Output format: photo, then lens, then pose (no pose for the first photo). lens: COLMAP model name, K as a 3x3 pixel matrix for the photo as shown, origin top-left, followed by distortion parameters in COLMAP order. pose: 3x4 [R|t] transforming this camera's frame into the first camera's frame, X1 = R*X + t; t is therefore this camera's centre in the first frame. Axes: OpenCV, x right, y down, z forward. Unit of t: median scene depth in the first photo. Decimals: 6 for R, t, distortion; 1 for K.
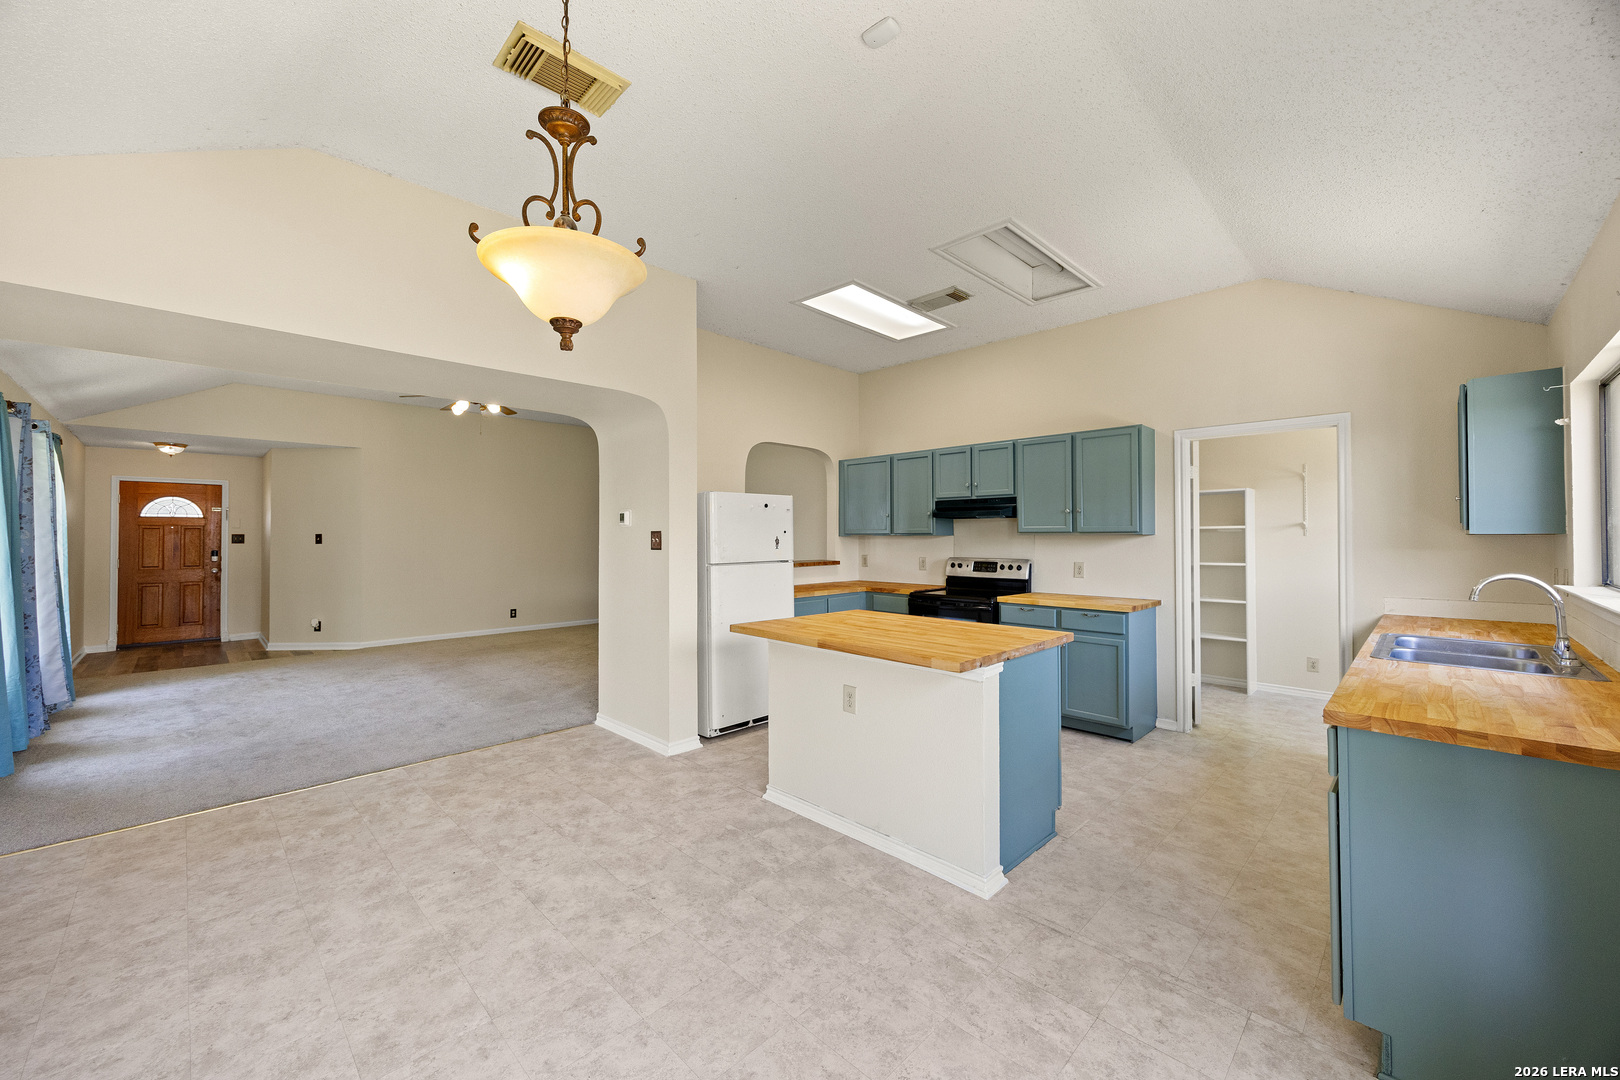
lens RADIAL K [[620.6, 0, 806.8], [0, 620.6, 530.9], [0, 0, 1]] dist [-0.001990, -0.000122]
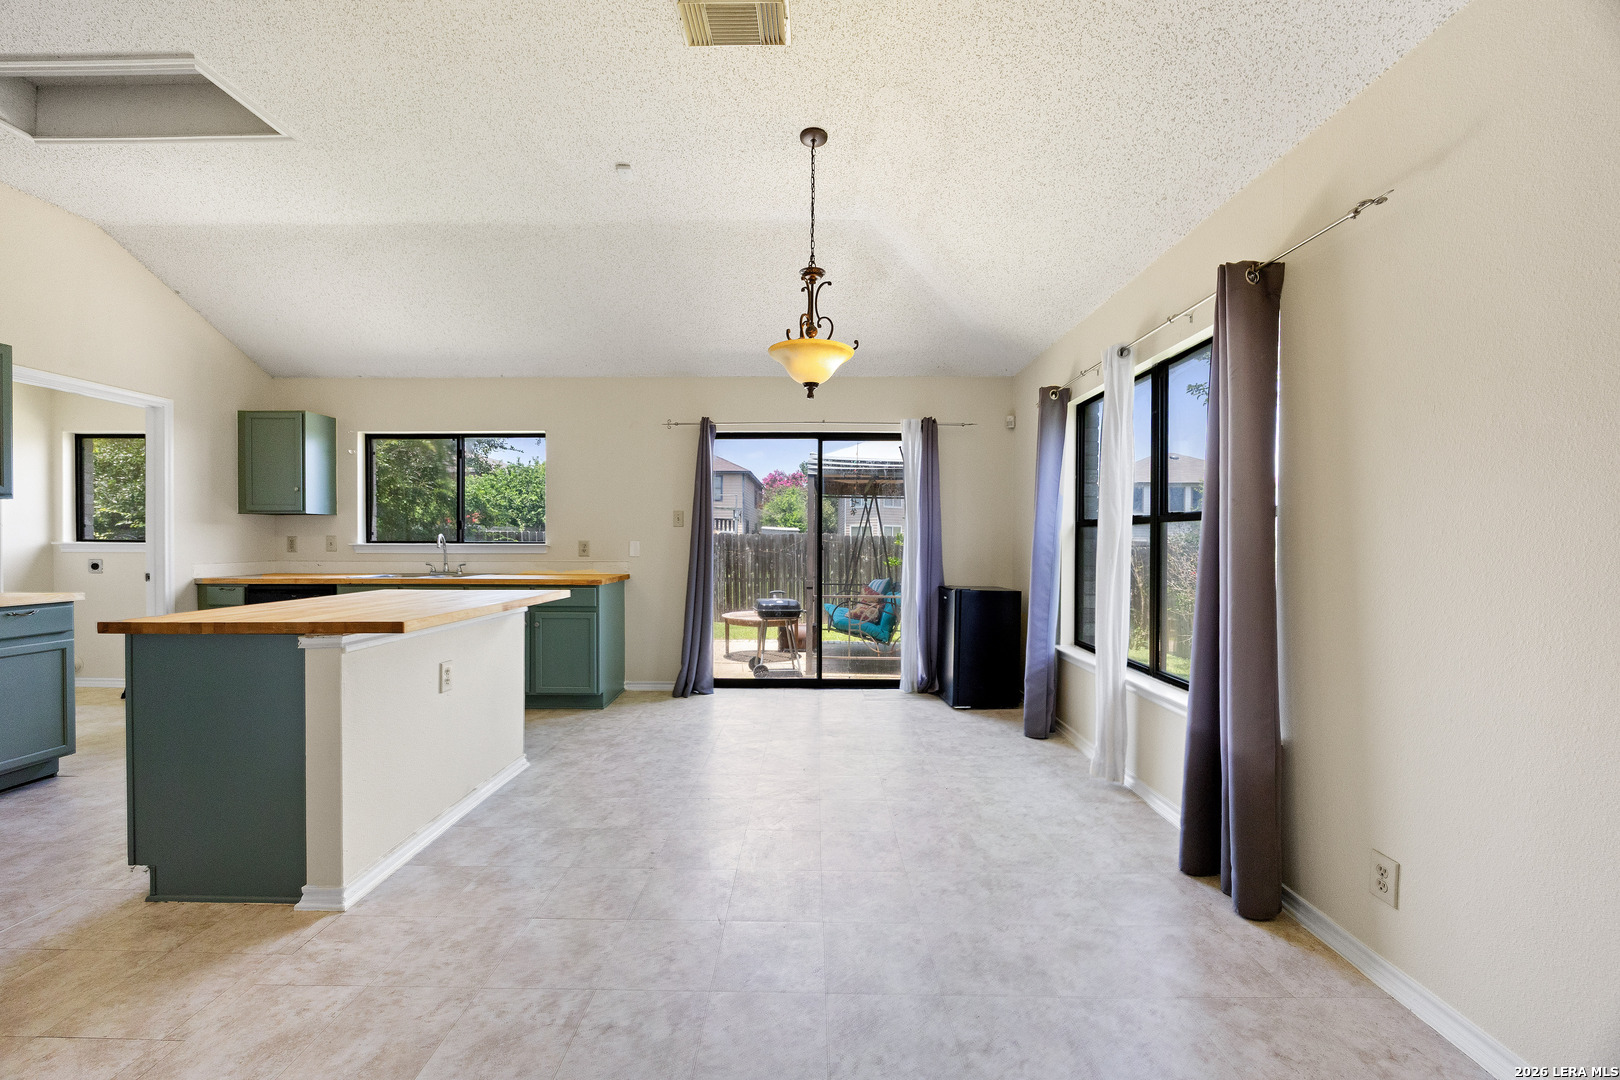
lens RADIAL K [[625.2, 0, 805.3], [0, 625.2, 545.5], [0, 0, 1]] dist [0.000471, -0.000272]
pose [[-0.697577, -0.005490, 0.716488, -0.622342], [-0.008211, 0.999966, -0.000333, 0.051983], [-0.716462, -0.006115, -0.697599, 0.836668]]
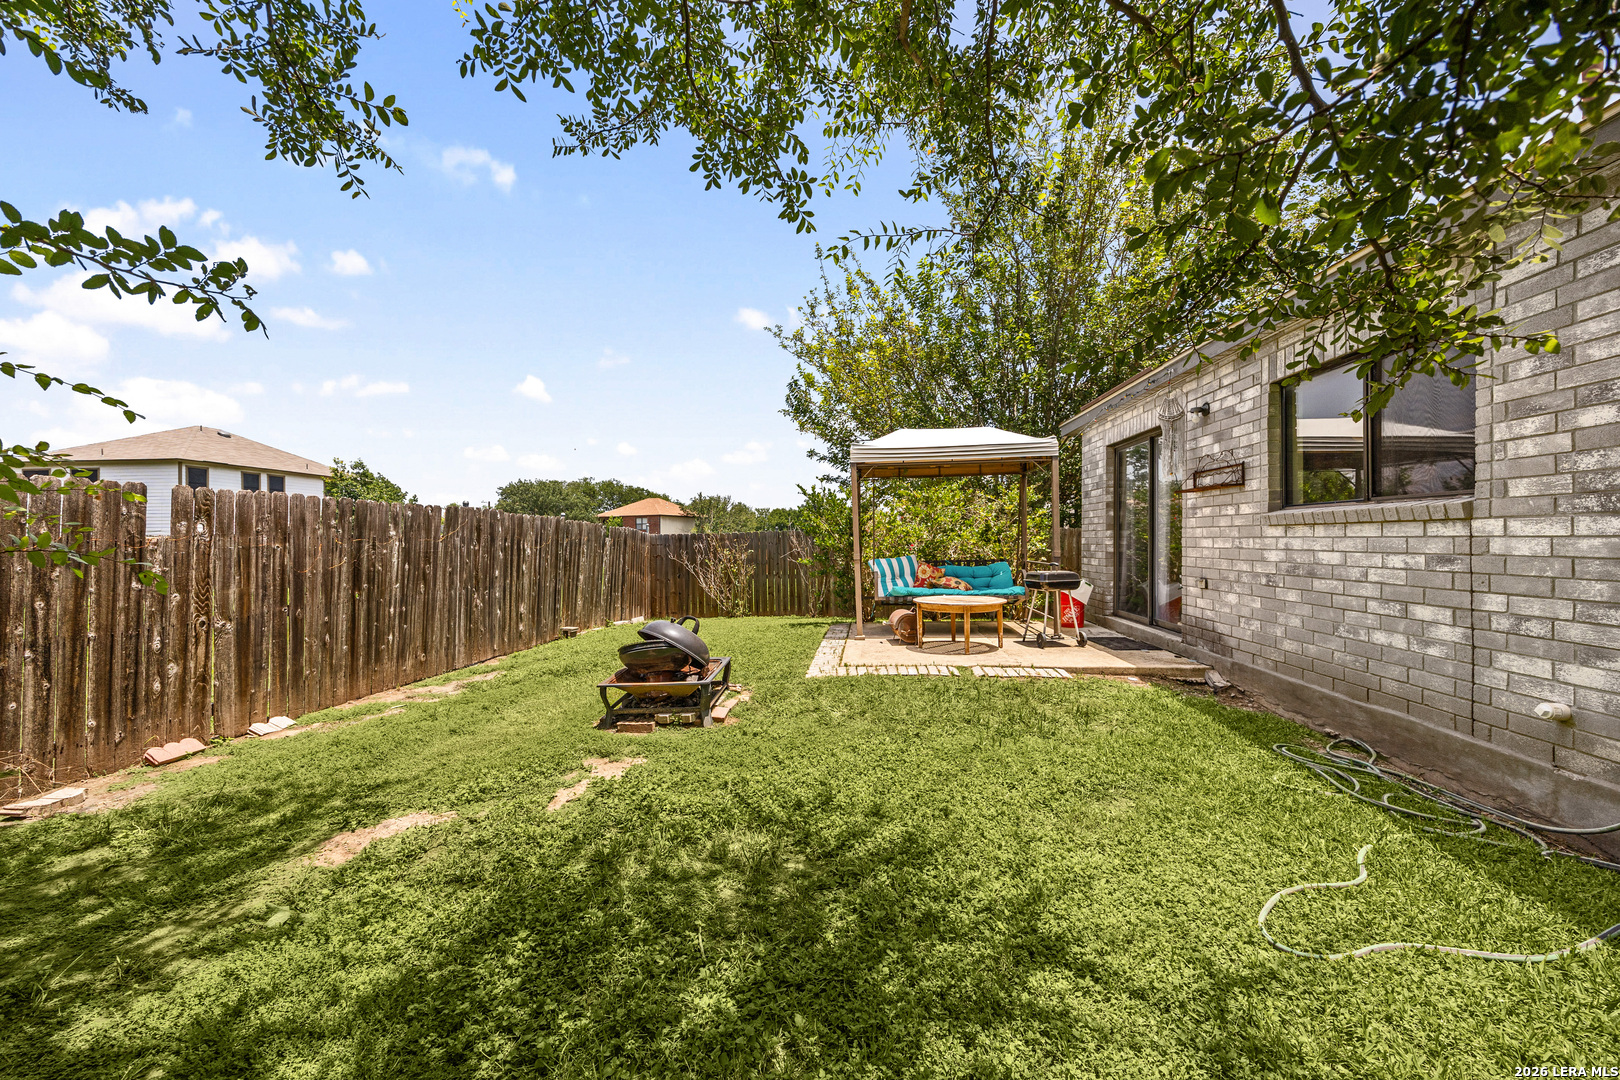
lens RADIAL K [[639.6, 0, 809.7], [0, 639.6, 540.6], [0, 0, 1]] dist [0.055655, -0.000099]
pose [[-0.757977, -0.006646, -0.652248, 1.902783], [-0.004166, 0.999977, -0.005348, 0.084709], [0.652268, -0.001337, -0.757987, 0.692964]]
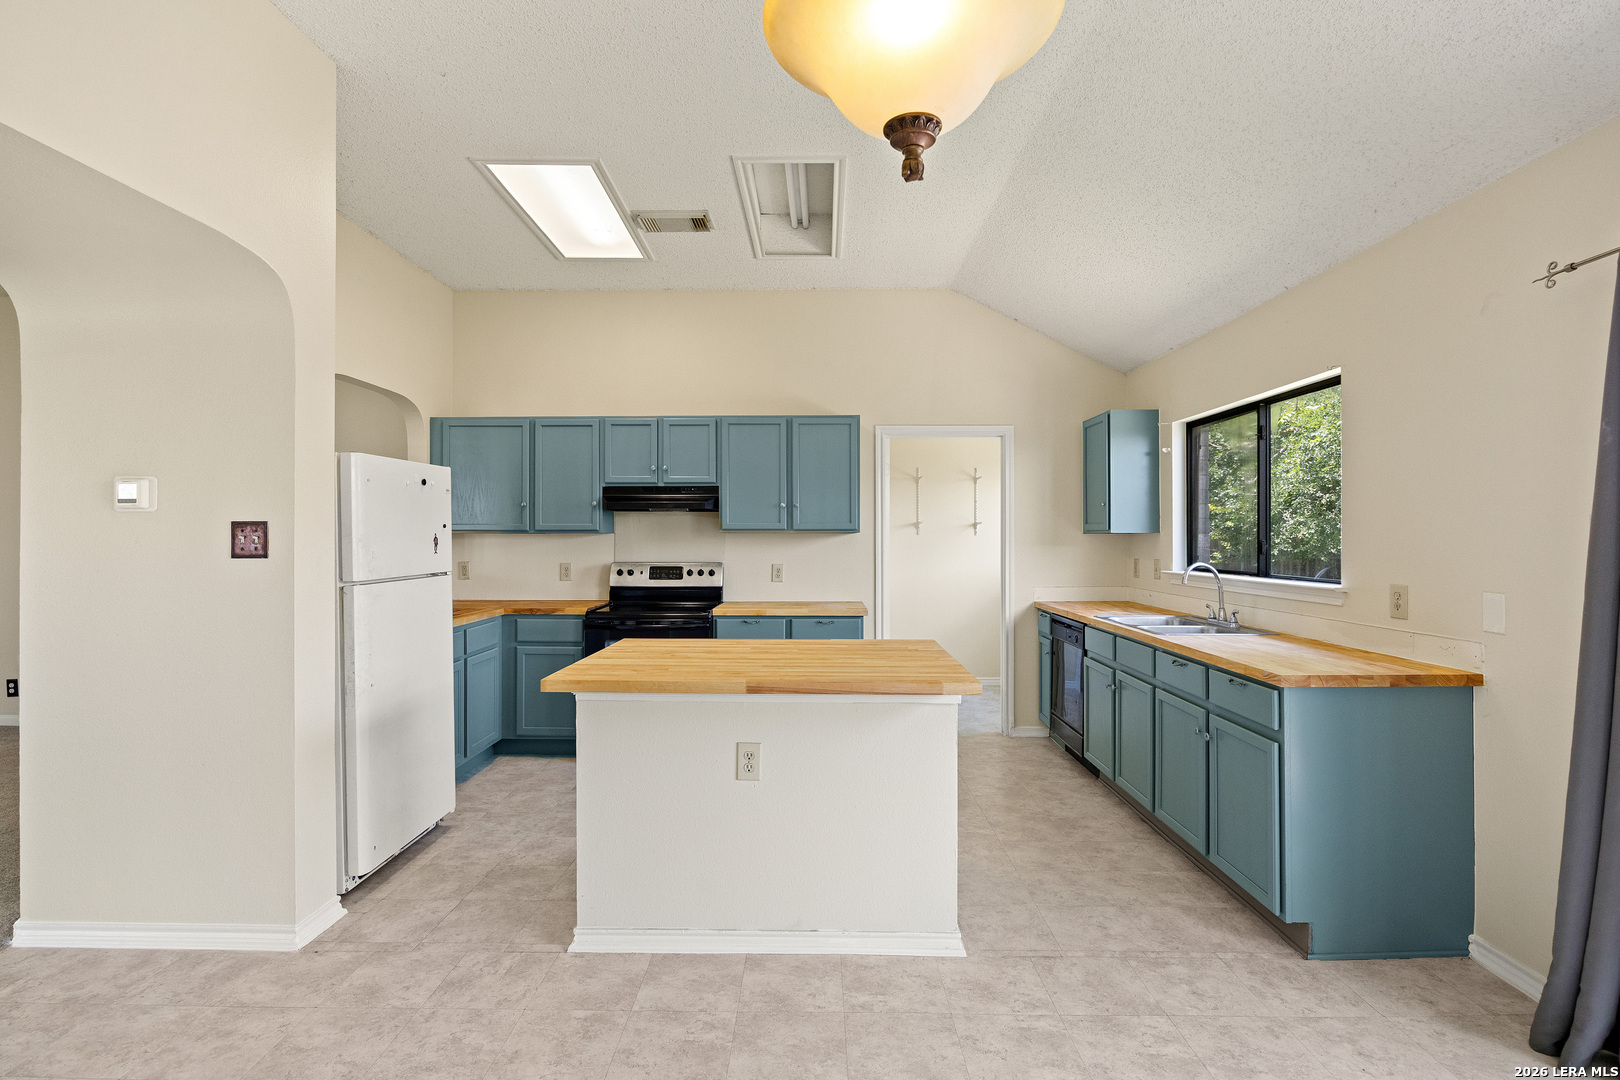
lens RADIAL K [[775.1, 0, 803.2], [0, 775.1, 532.0], [0, 0, 1]] dist [-0.008444, -0.000369]
pose [[0.718767, 0.005147, 0.695232, -0.334767], [-0.007531, 0.999972, 0.000383, 0.005020], [-0.695210, -0.005511, 0.718786, 0.212562]]
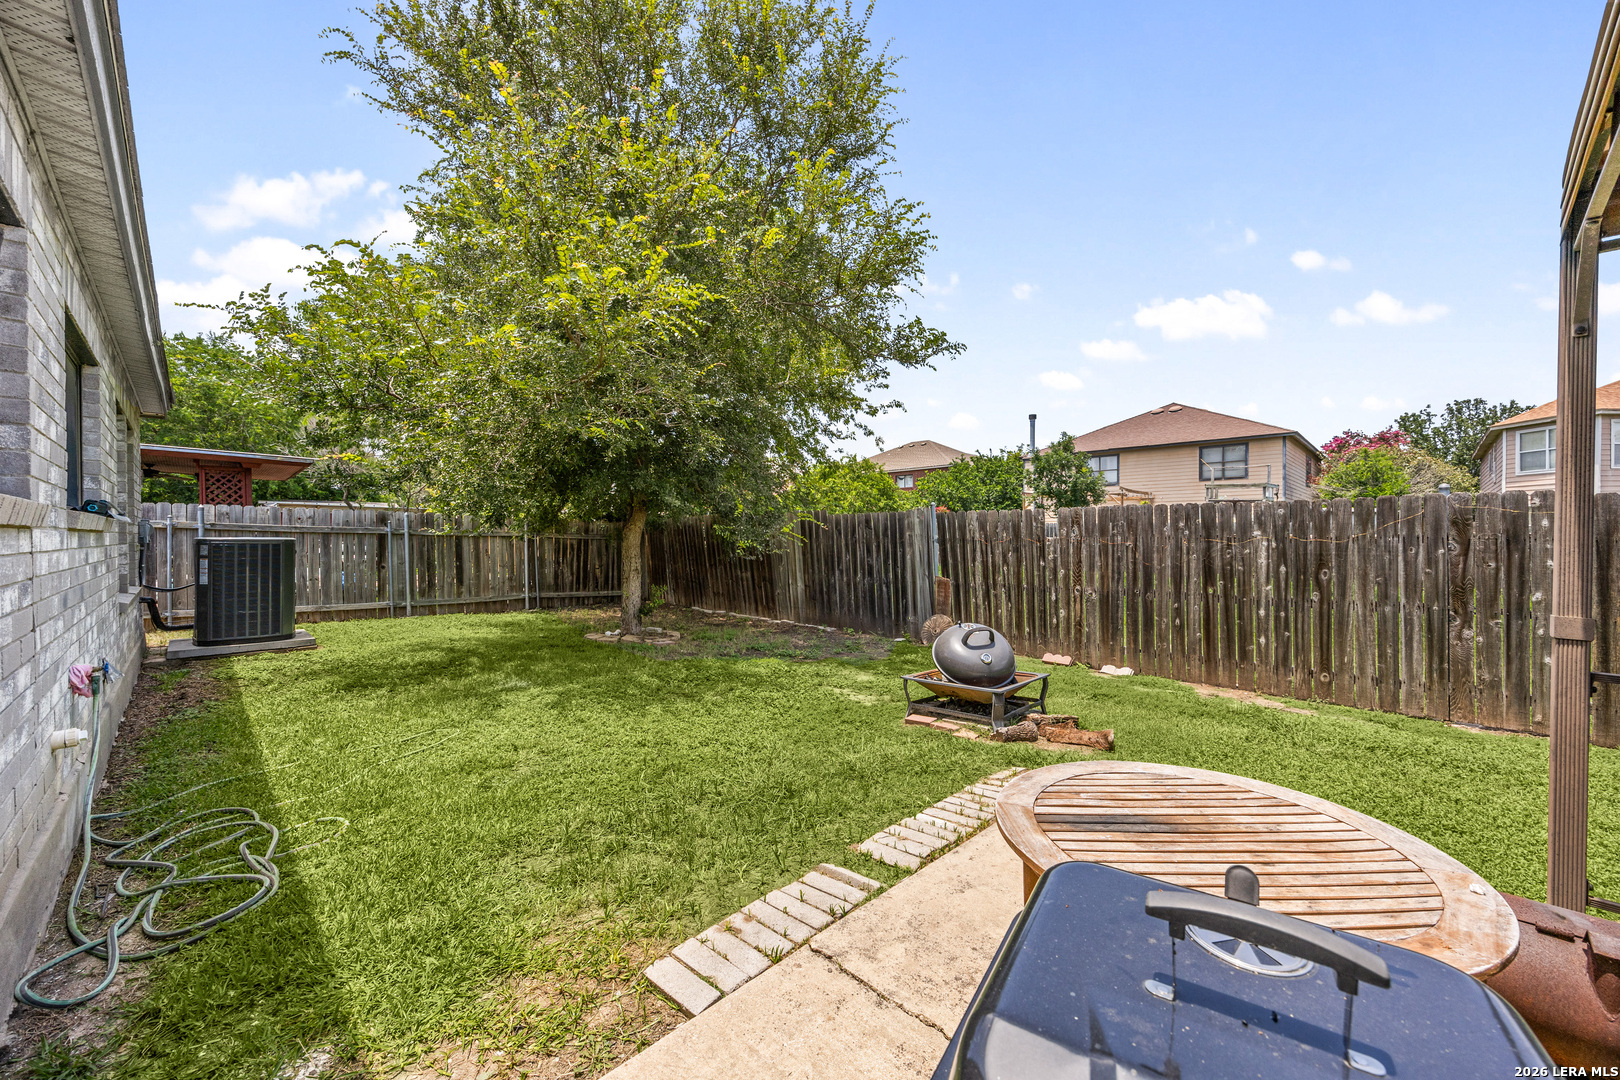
lens RADIAL K [[620.6, 0, 806.8], [0, 620.6, 530.9], [0, 0, 1]] dist [-0.001990, -0.000122]
pose [[-0.004643, 0.012757, 0.999908, 0.321592], [-0.008883, 0.999879, -0.012798, 0.086804], [-0.999950, -0.008941, -0.004529, -0.027922]]
